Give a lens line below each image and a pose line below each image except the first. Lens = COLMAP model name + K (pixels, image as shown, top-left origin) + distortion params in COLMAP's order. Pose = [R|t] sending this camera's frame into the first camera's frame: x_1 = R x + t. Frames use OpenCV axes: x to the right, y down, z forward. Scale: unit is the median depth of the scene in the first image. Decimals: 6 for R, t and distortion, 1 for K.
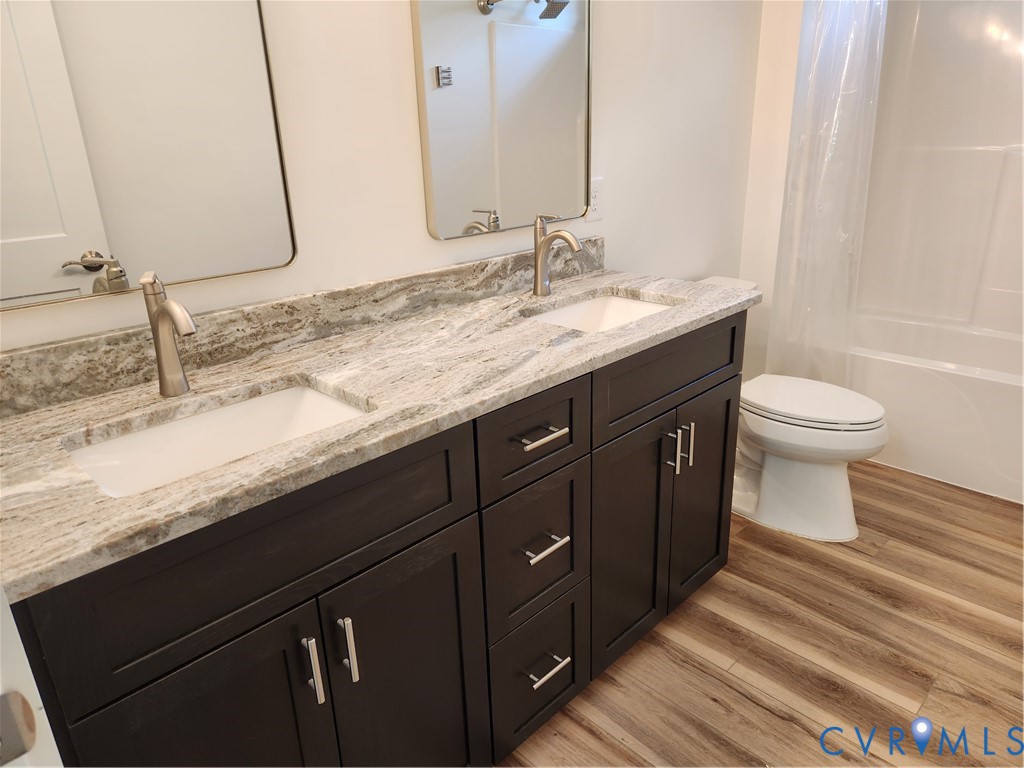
lens RADIAL K [[696.0, 0, 510.2], [0, 696.0, 364.9], [0, 0, 1]] dist [0.085897, -0.071587]
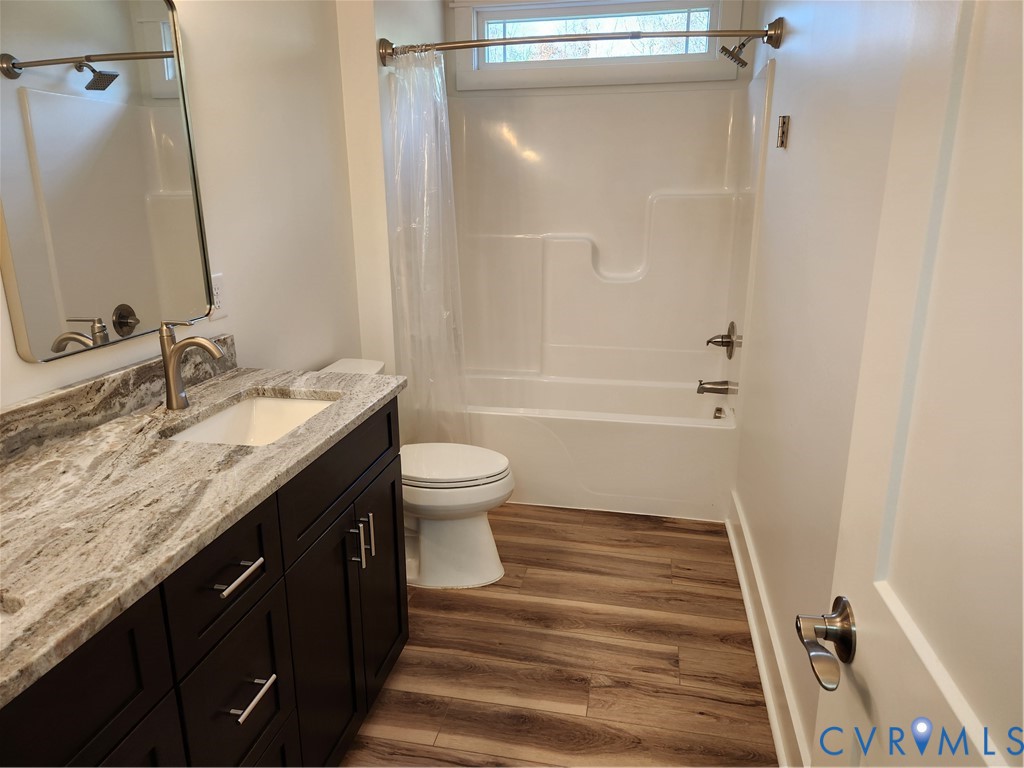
lens RADIAL K [[696.0, 0, 510.2], [0, 696.0, 364.9], [0, 0, 1]] dist [0.085897, -0.071587]
pose [[0.832857, -0.117602, 0.540851, -0.088601], [0.164459, 0.985615, -0.038939, -0.052279], [-0.528491, 0.121378, 0.840217, 0.006079]]
